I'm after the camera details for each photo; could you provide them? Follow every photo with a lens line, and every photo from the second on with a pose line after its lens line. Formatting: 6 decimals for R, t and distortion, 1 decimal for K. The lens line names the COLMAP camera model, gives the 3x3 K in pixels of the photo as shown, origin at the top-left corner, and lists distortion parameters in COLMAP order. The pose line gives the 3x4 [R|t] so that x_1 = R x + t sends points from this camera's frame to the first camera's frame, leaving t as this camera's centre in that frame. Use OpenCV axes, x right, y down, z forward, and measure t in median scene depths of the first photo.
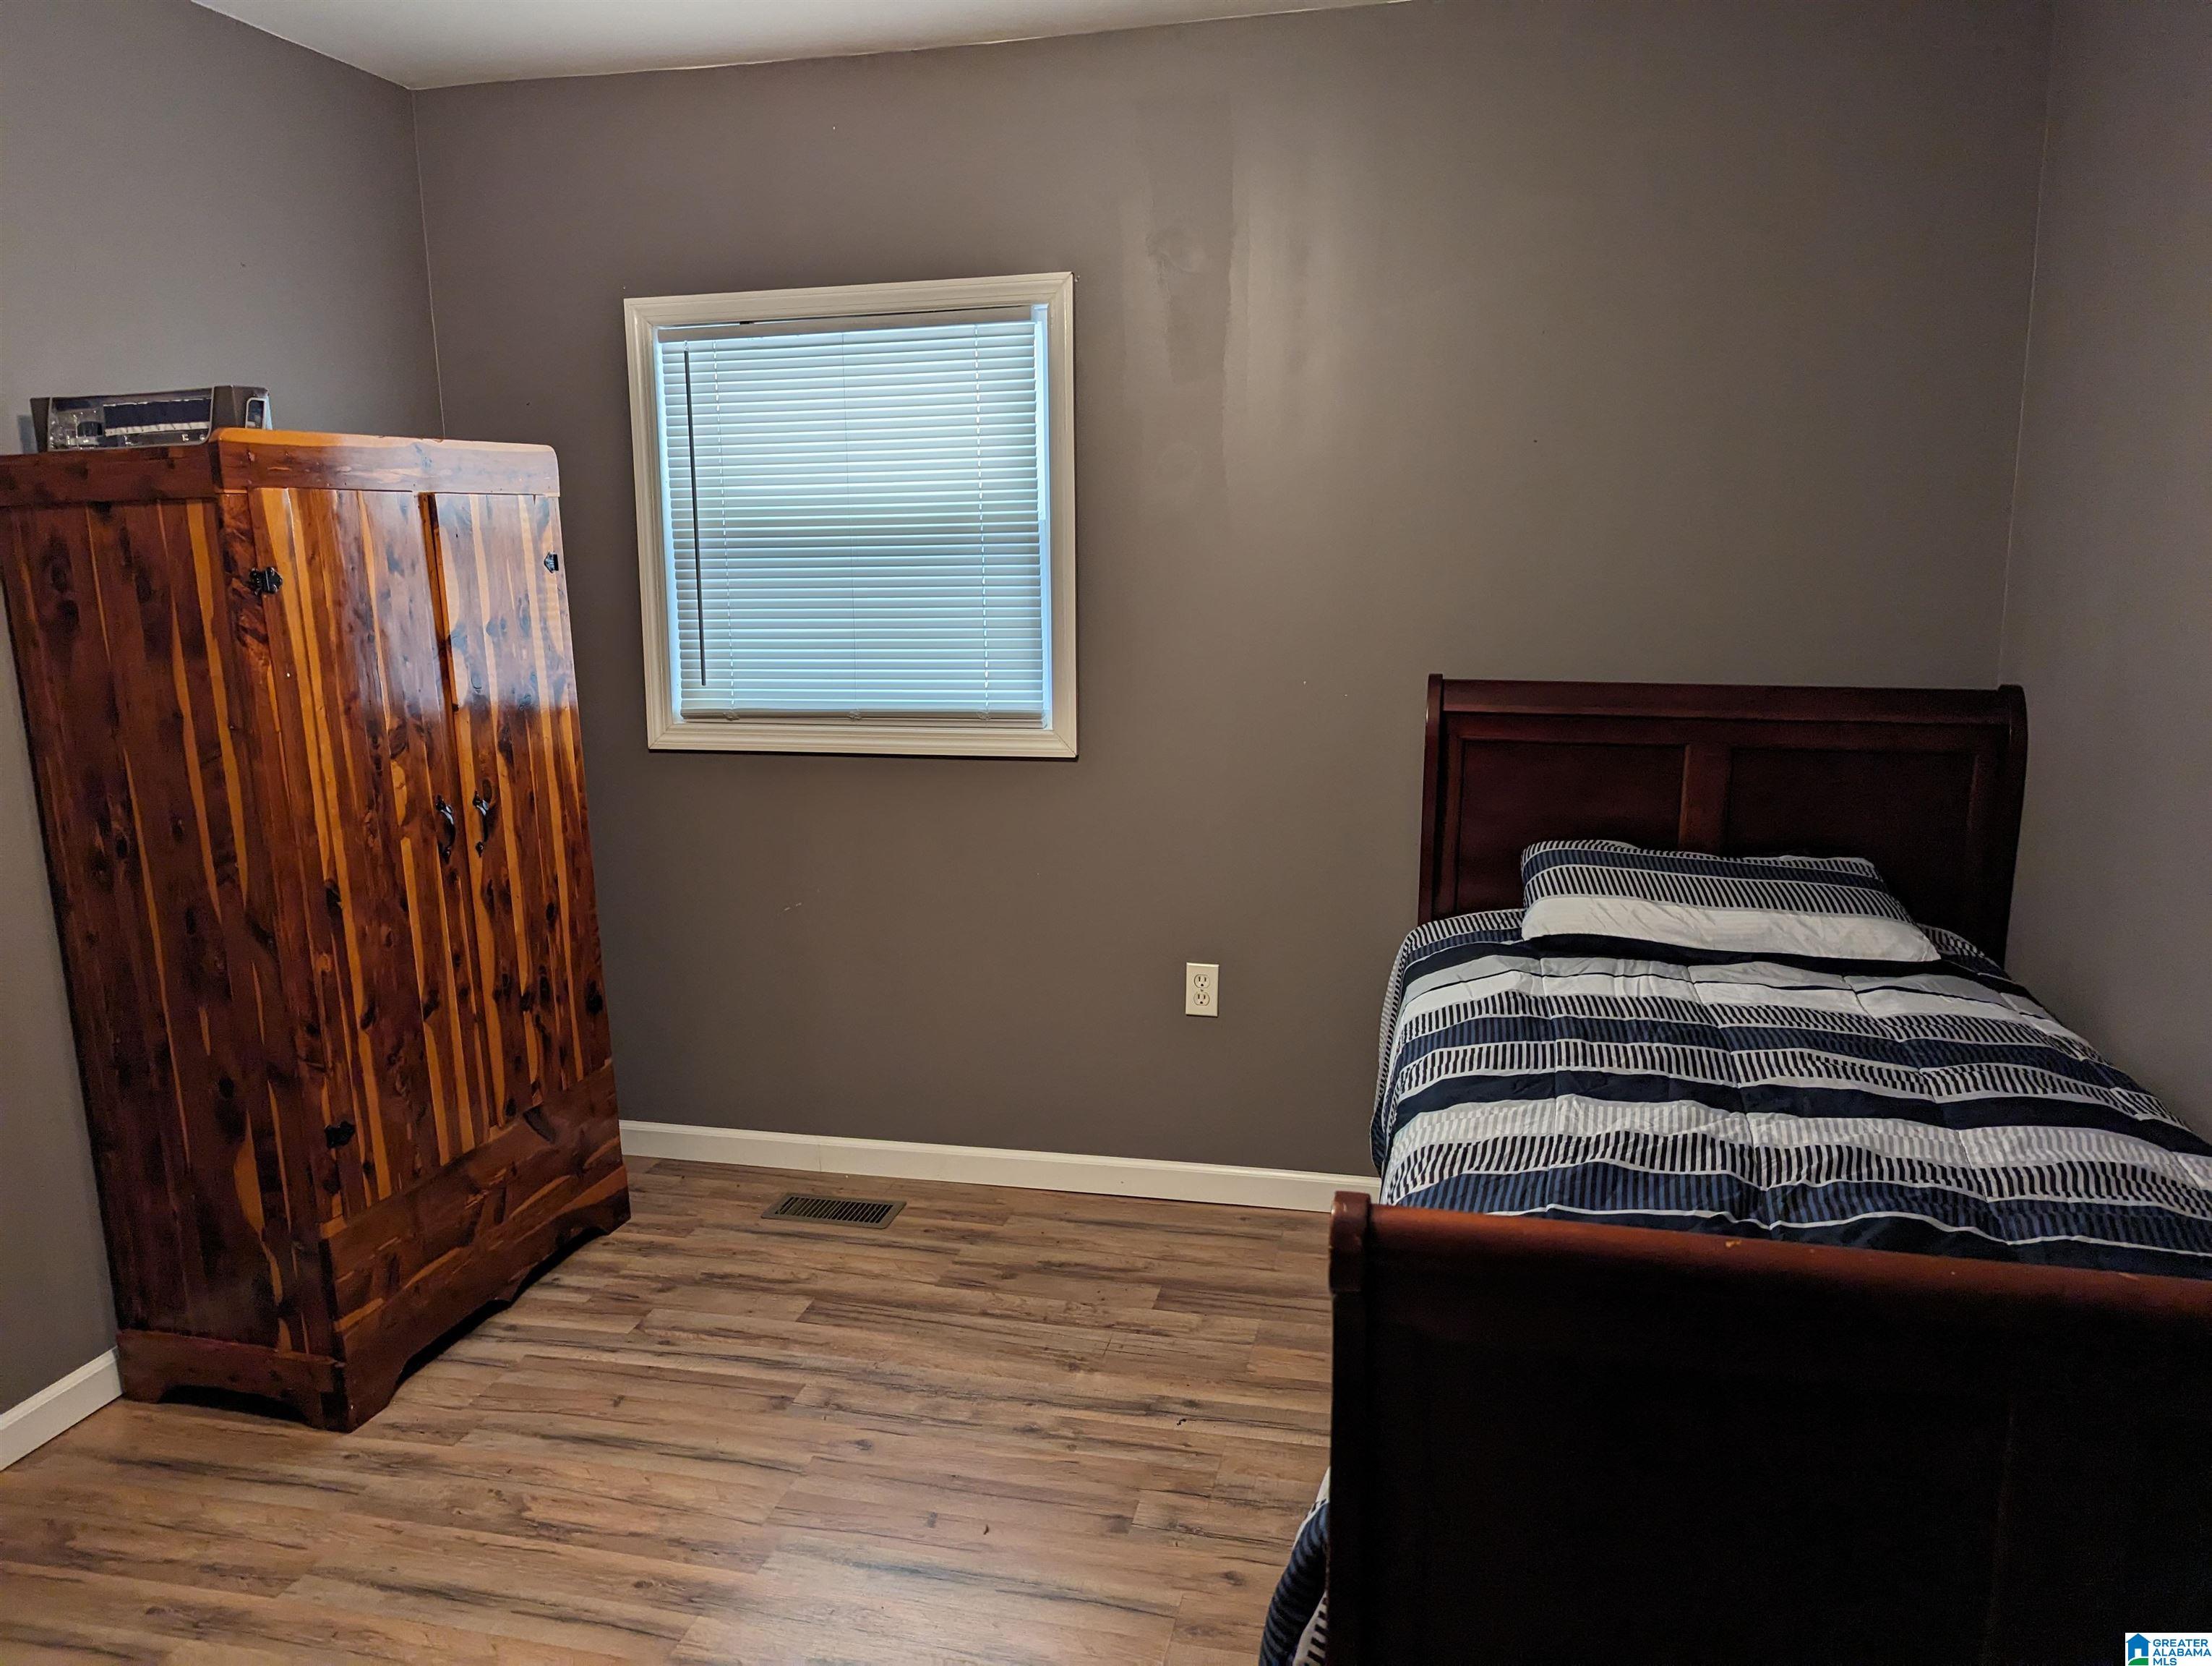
lens RADIAL K [[1566.7, 0, 1101.6], [0, 1566.7, 836.4], [0, 0, 1]] dist [0.054923, -0.037527]
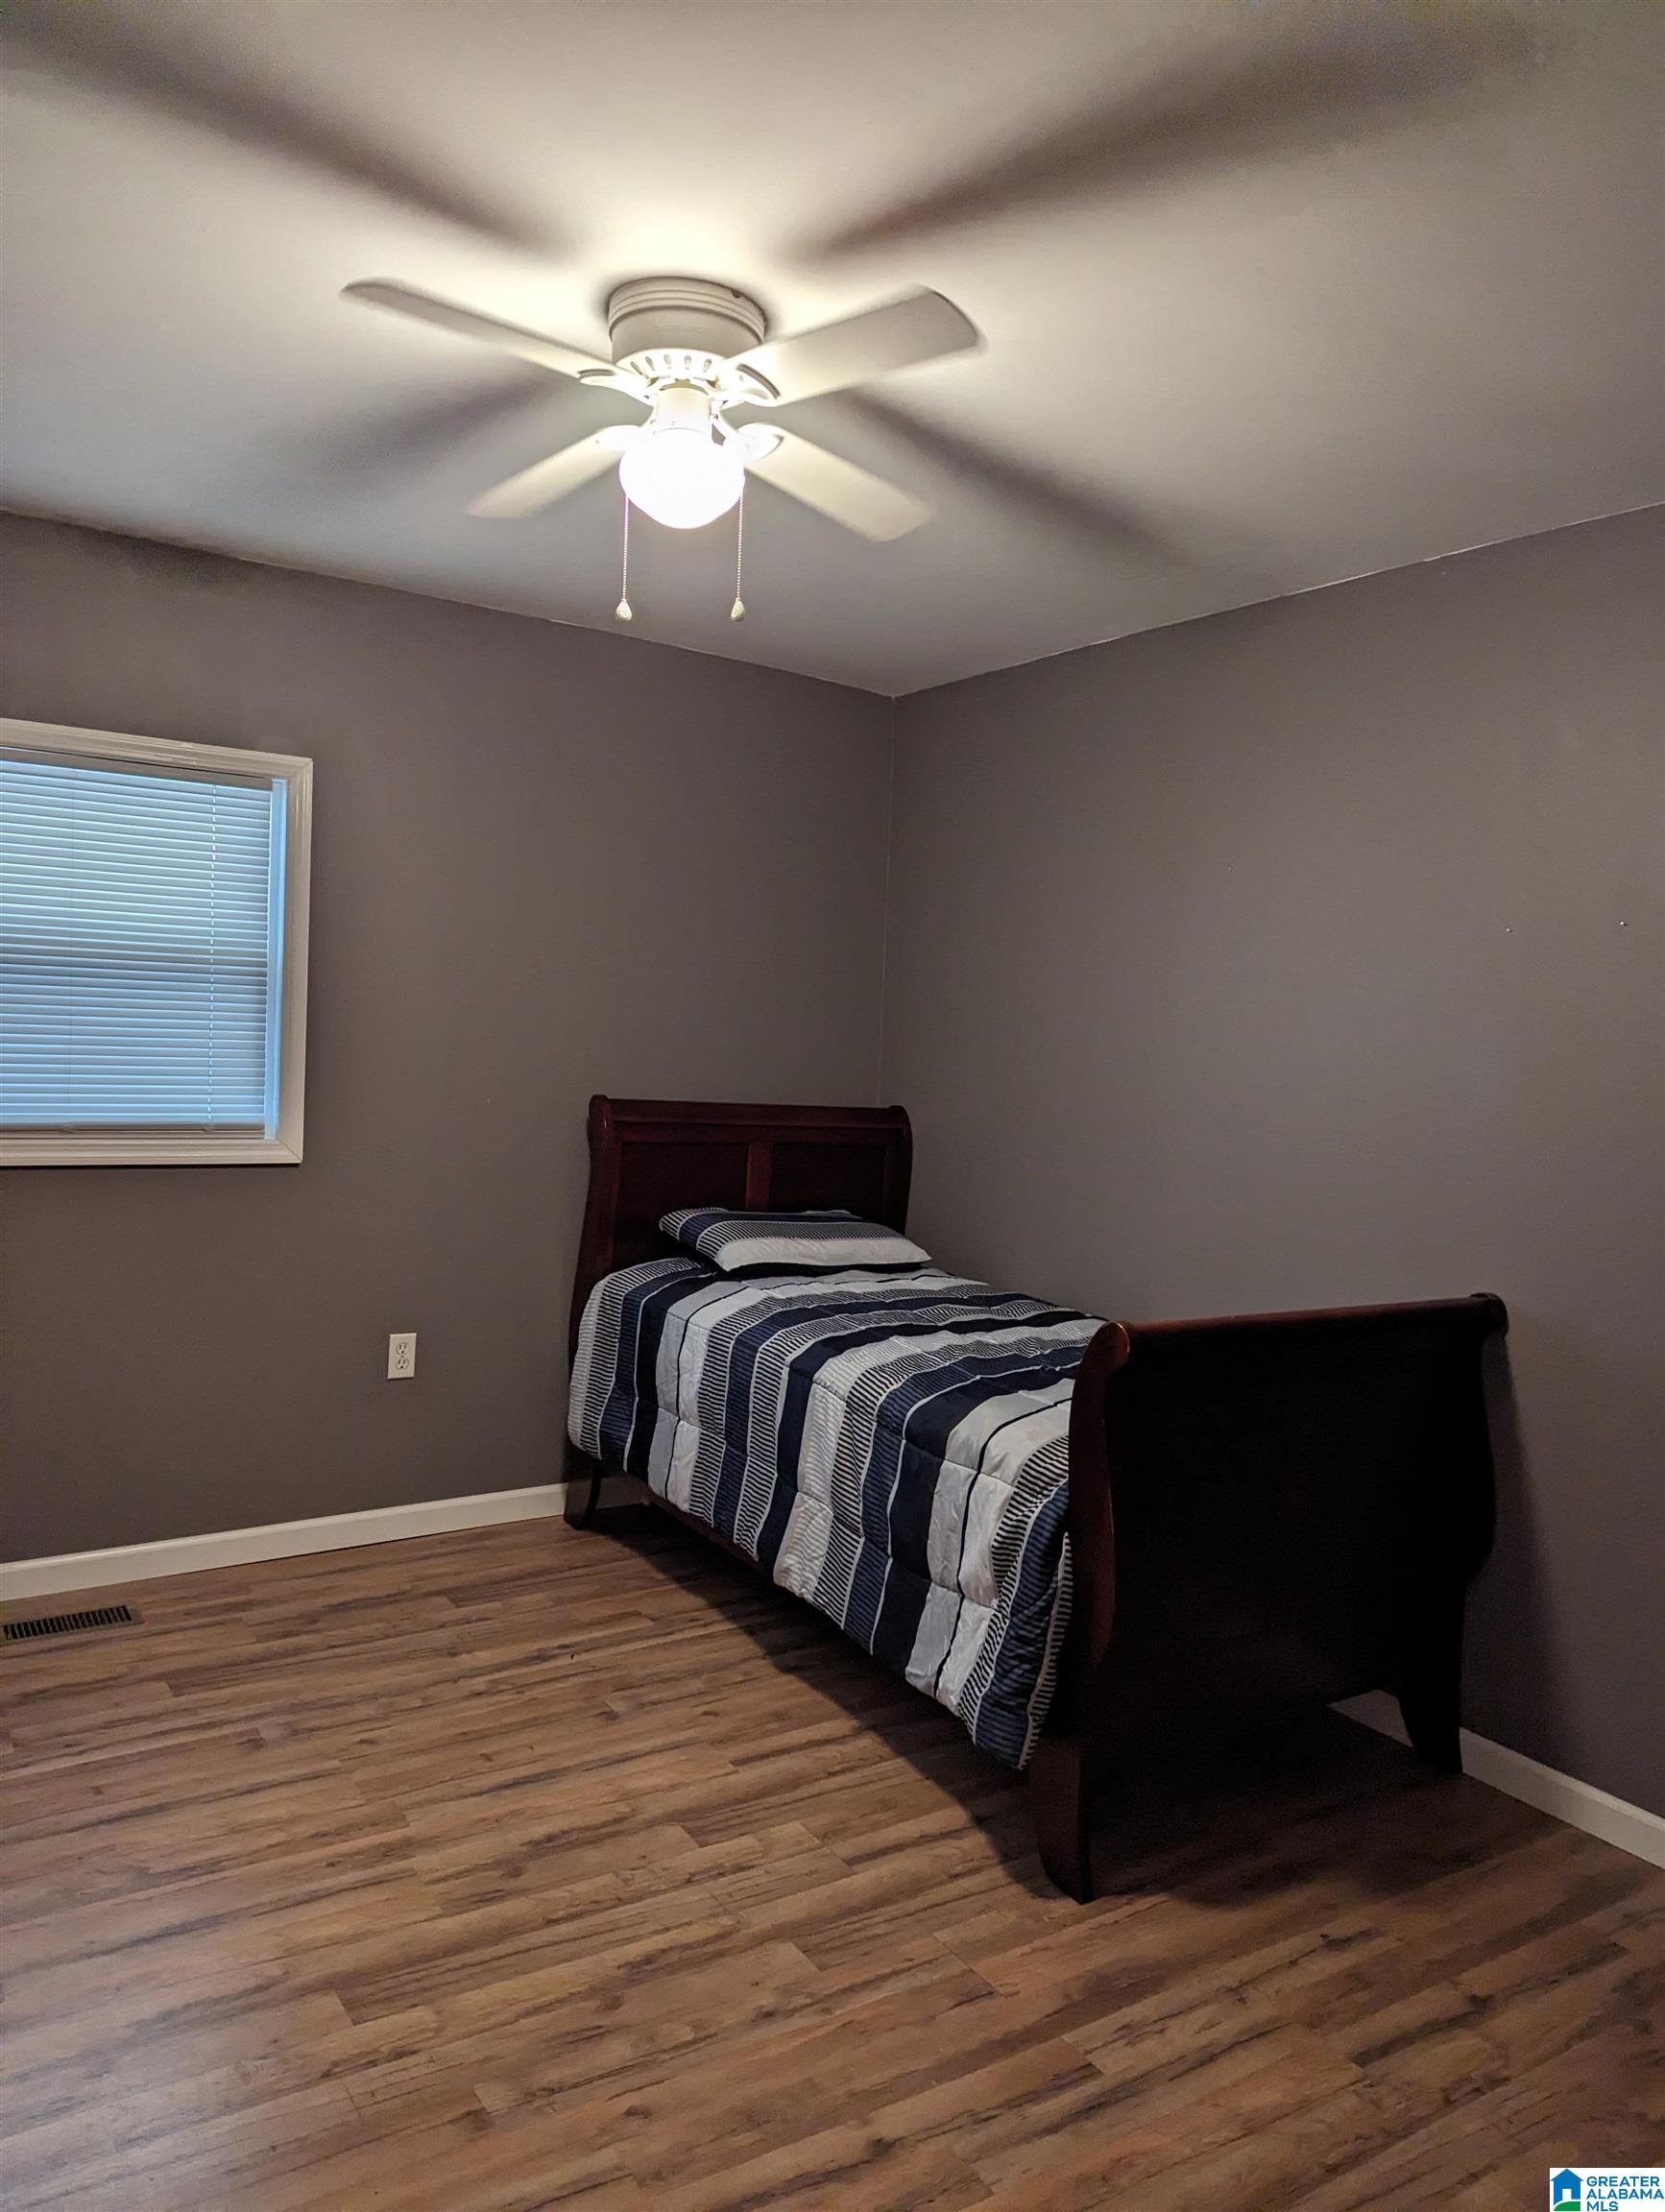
lens RADIAL K [[1568.2, 0, 842.0], [0, 1568.2, 1105.1], [0, 0, 1]] dist [0.061996, -0.048076]
pose [[0.669911, 0.009267, 0.742384, -0.672313], [0.073882, 0.994127, -0.079079, 0.030961], [-0.738756, 0.107824, 0.665292, -0.076206]]
